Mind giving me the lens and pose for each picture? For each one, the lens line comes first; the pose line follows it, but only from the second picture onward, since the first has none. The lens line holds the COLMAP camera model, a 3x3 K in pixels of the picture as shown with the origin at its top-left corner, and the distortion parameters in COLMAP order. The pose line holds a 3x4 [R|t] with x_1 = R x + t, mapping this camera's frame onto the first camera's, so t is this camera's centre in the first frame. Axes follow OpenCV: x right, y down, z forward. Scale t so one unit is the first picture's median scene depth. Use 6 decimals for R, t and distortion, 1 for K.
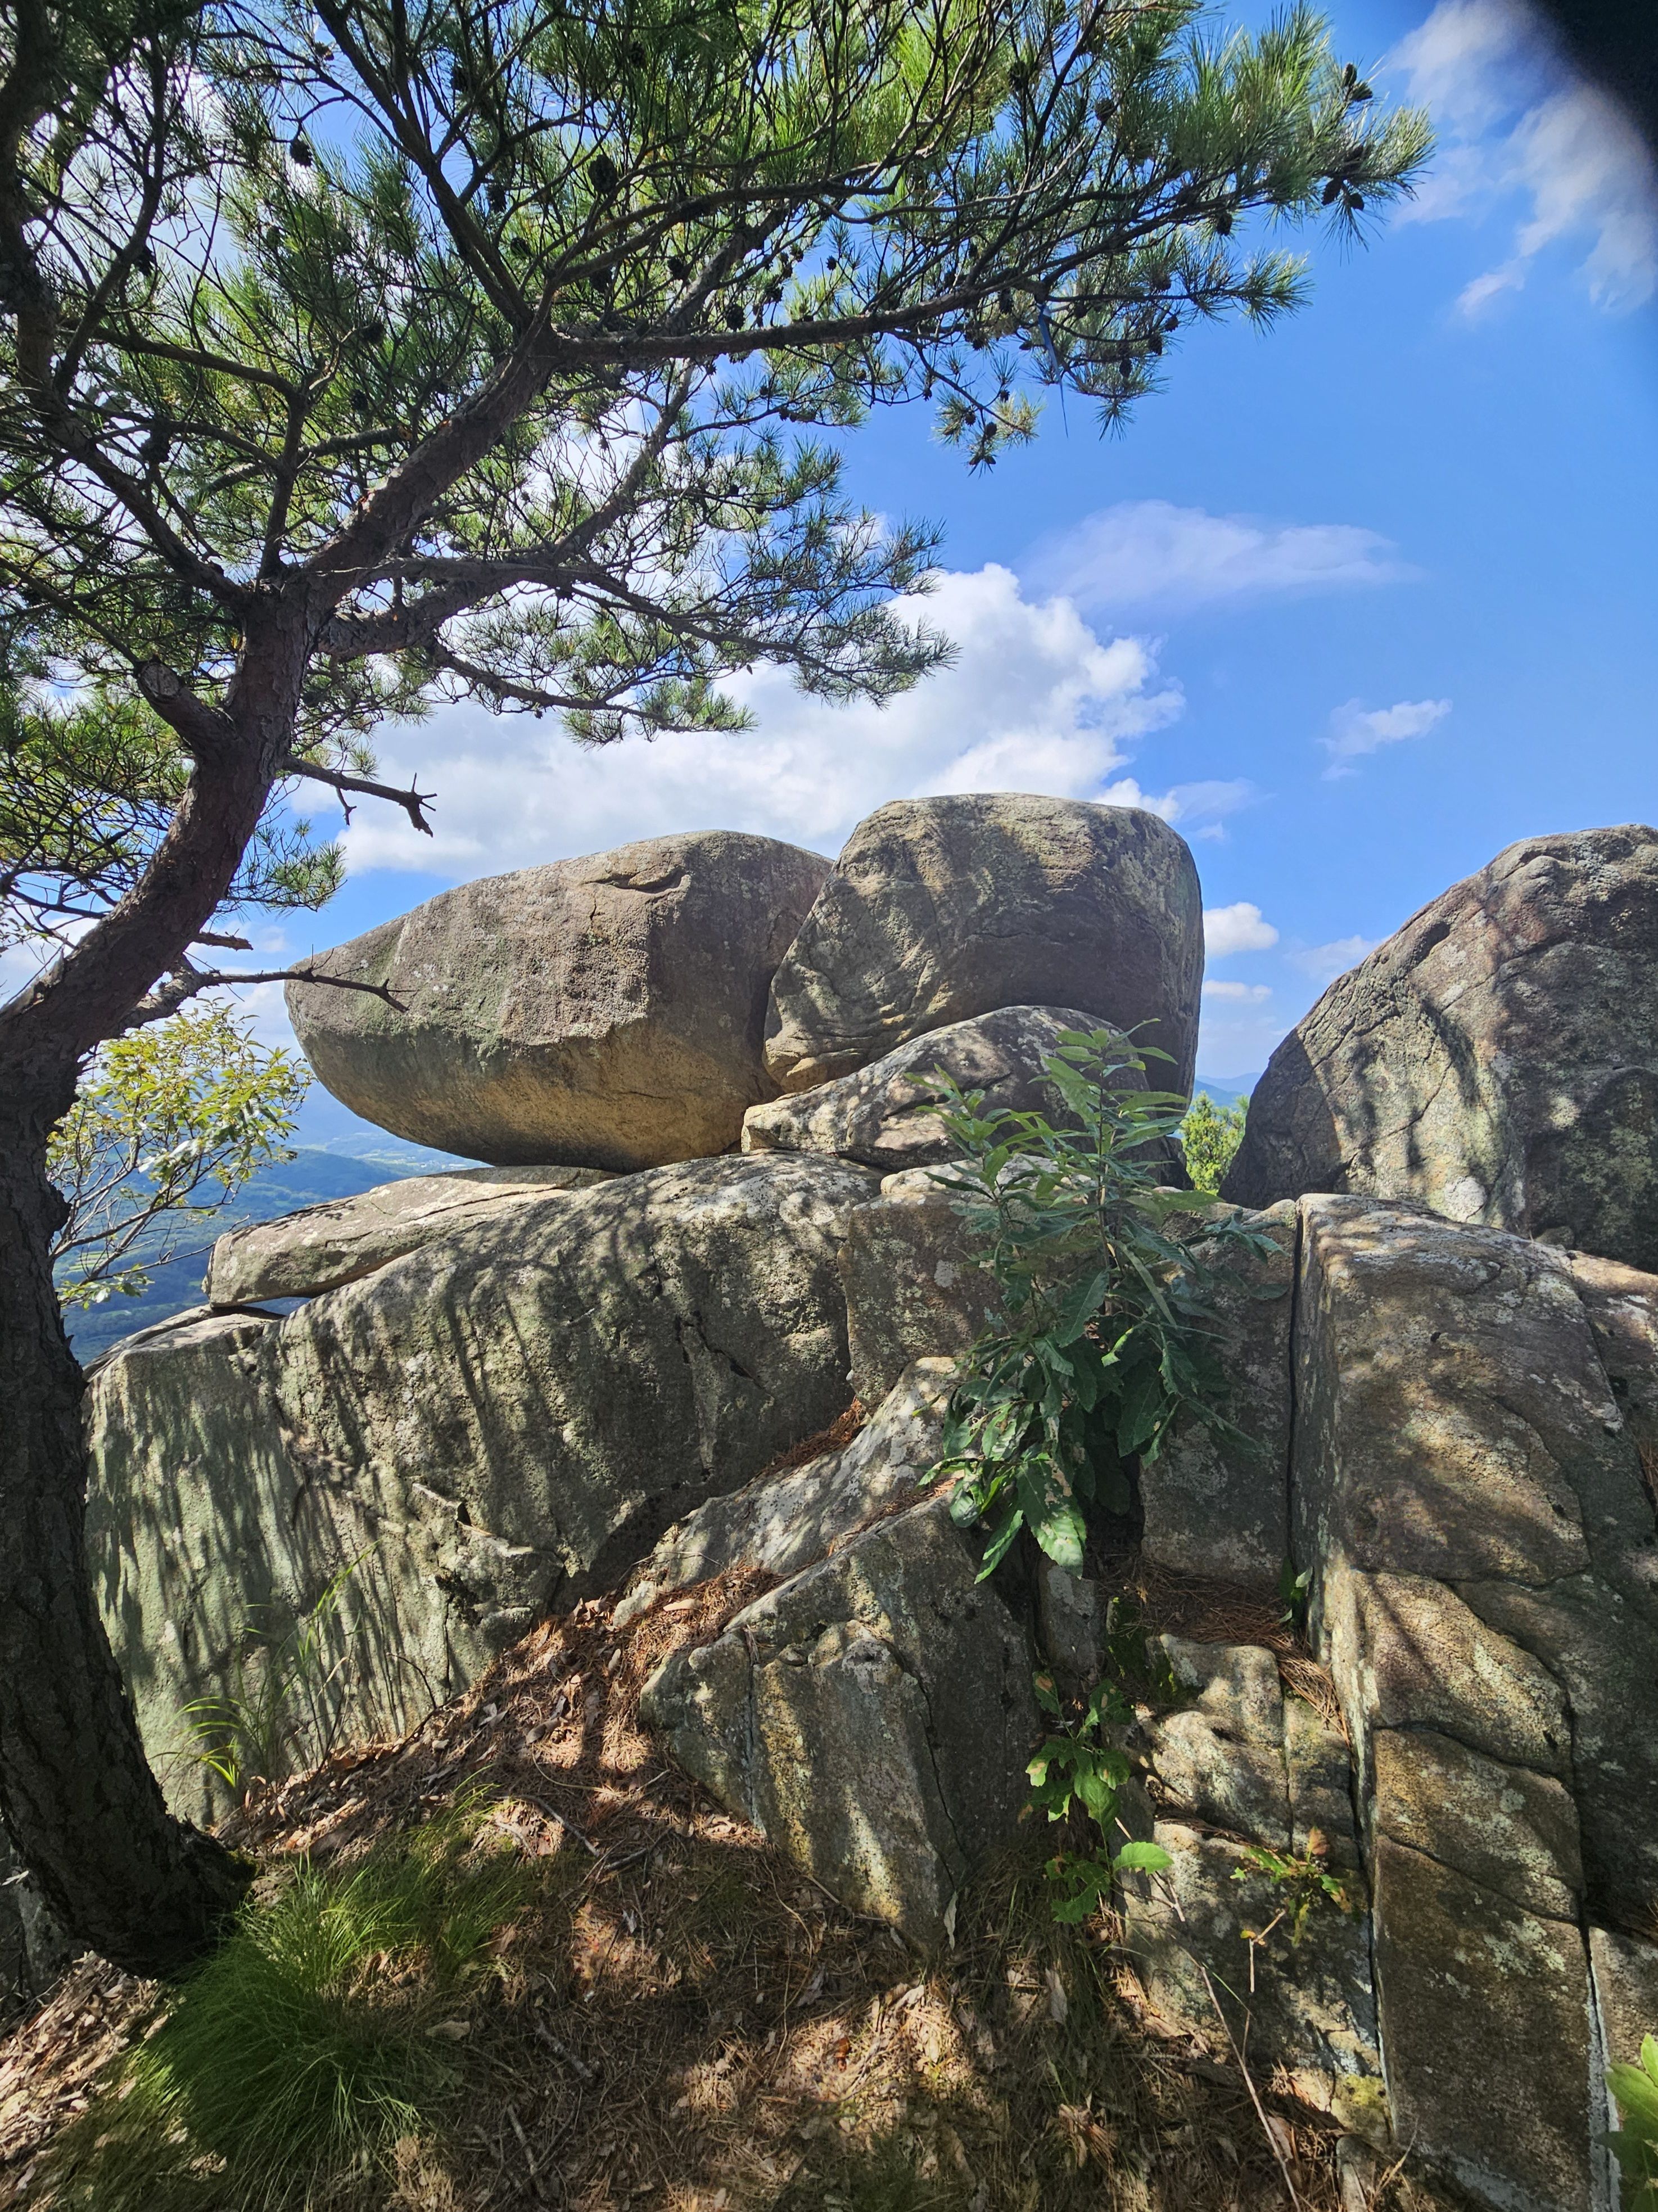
lens RADIAL K [[1162.4, 0, 835.8], [0, 1162.4, 1094.7], [0, 0, 1]] dist [0.015947, -0.000338]
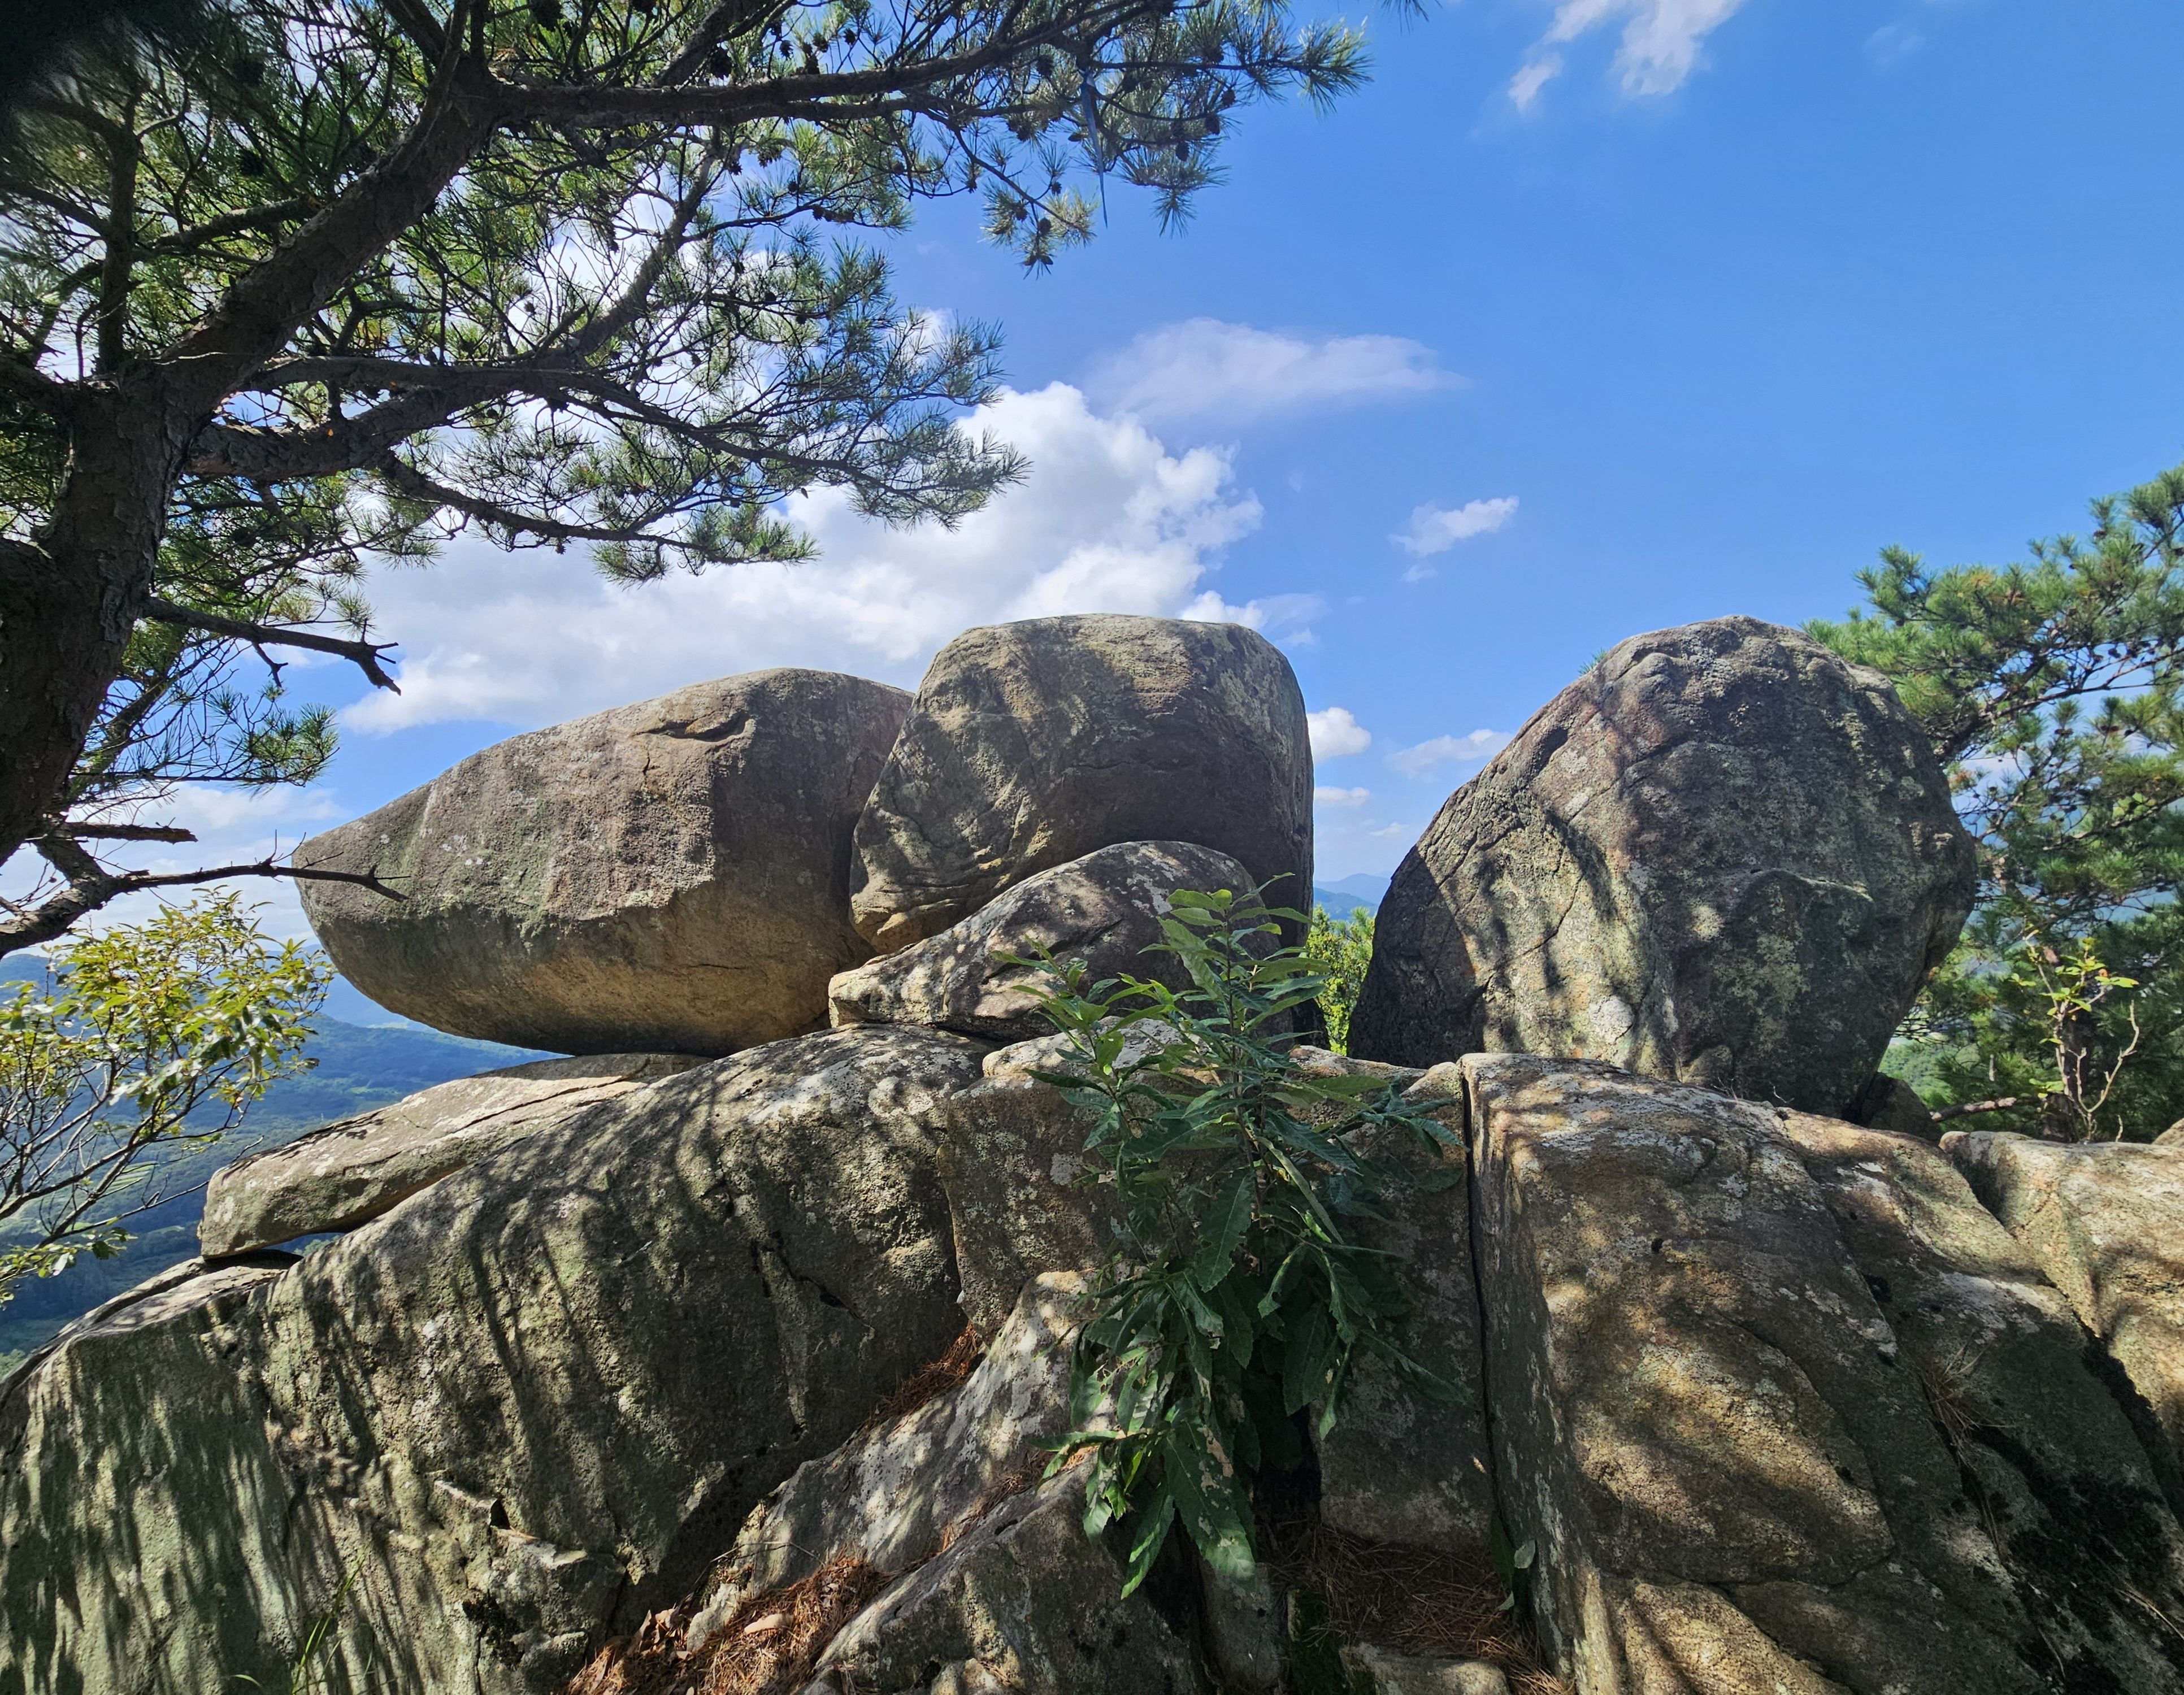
lens RADIAL K [[1147.7, 0, 1091.6], [0, 1147.7, 852.5], [0, 0, 1]] dist [0.019766, 0.000480]
pose [[0.990143, -0.070186, 0.121204, 0.023978], [0.076740, 0.995783, -0.050274, -0.027175], [-0.117164, 0.059080, 0.991354, 0.119464]]
